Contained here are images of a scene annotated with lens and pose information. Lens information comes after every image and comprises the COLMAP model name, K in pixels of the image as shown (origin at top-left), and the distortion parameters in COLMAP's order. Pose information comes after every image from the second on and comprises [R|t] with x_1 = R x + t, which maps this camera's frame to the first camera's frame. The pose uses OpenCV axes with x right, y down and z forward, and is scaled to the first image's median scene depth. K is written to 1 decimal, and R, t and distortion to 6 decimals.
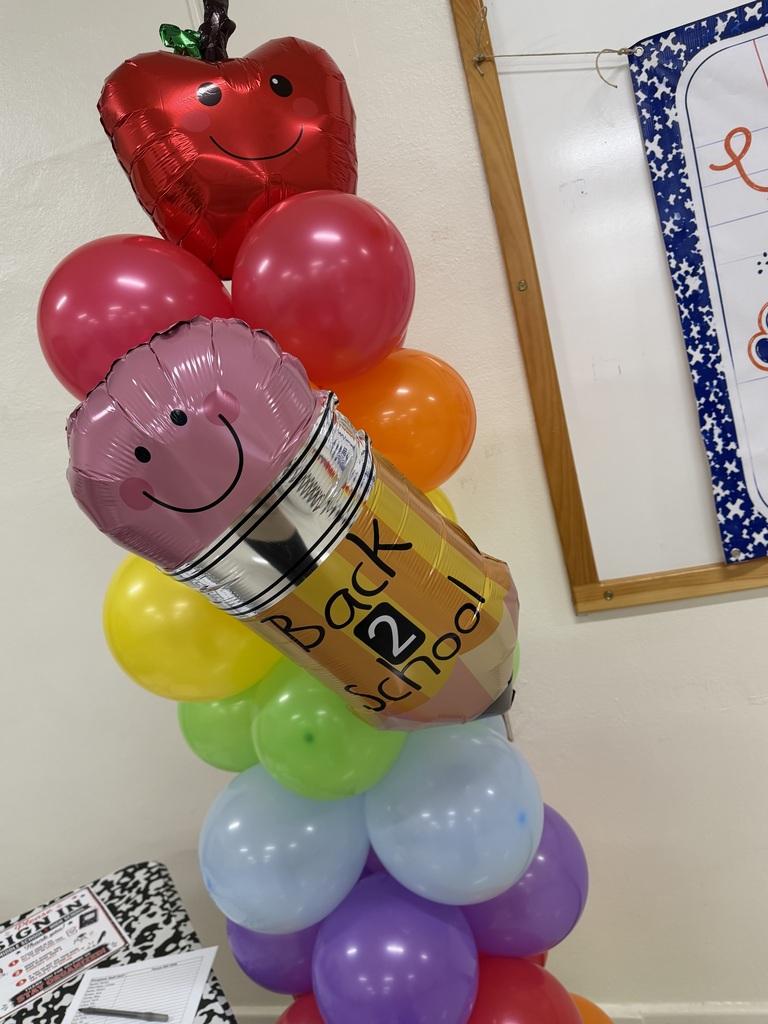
lens RADIAL K [[750.4, 0, 386.3], [0, 750.4, 514.9], [0, 0, 1]] dist [-0.067974, -0.004786]
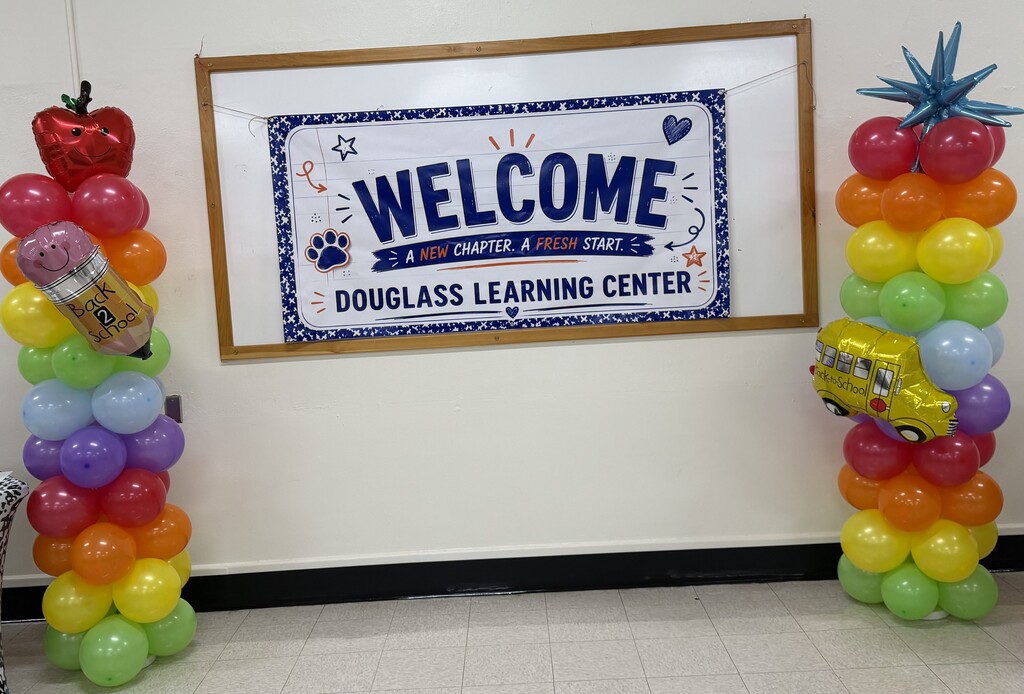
lens RADIAL K [[927.9, 0, 512.4], [0, 927.9, 343.2], [0, 0, 1]] dist [0.007920, -0.066481]
pose [[0.948556, 0.152796, 0.277299, 0.353672], [-0.139794, 0.987966, -0.066188, 0.170322], [-0.284075, 0.024019, 0.958501, -2.072682]]
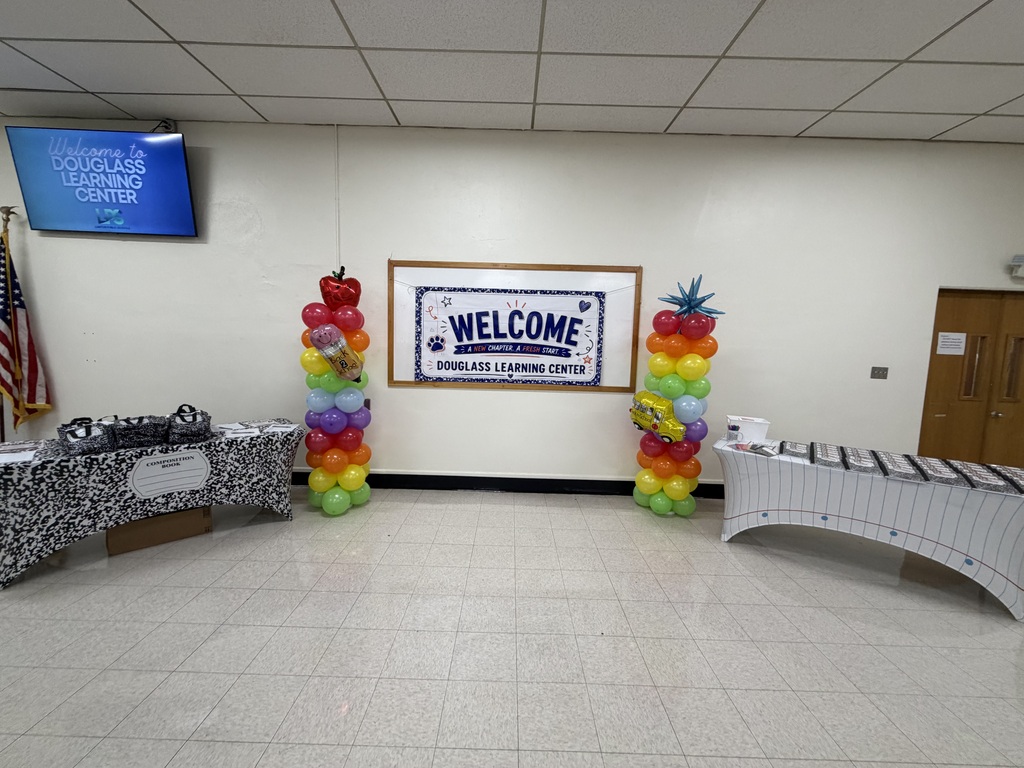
lens RADIAL K [[417.3, 0, 505.3], [0, 417.3, 388.1], [0, 0, 1]] dist [-0.002556, -0.000013]
pose [[0.935076, 0.232193, 0.267804, 0.289991], [-0.223179, 0.972670, -0.064069, 0.179468], [-0.275361, 0.000141, 0.961341, -2.292592]]
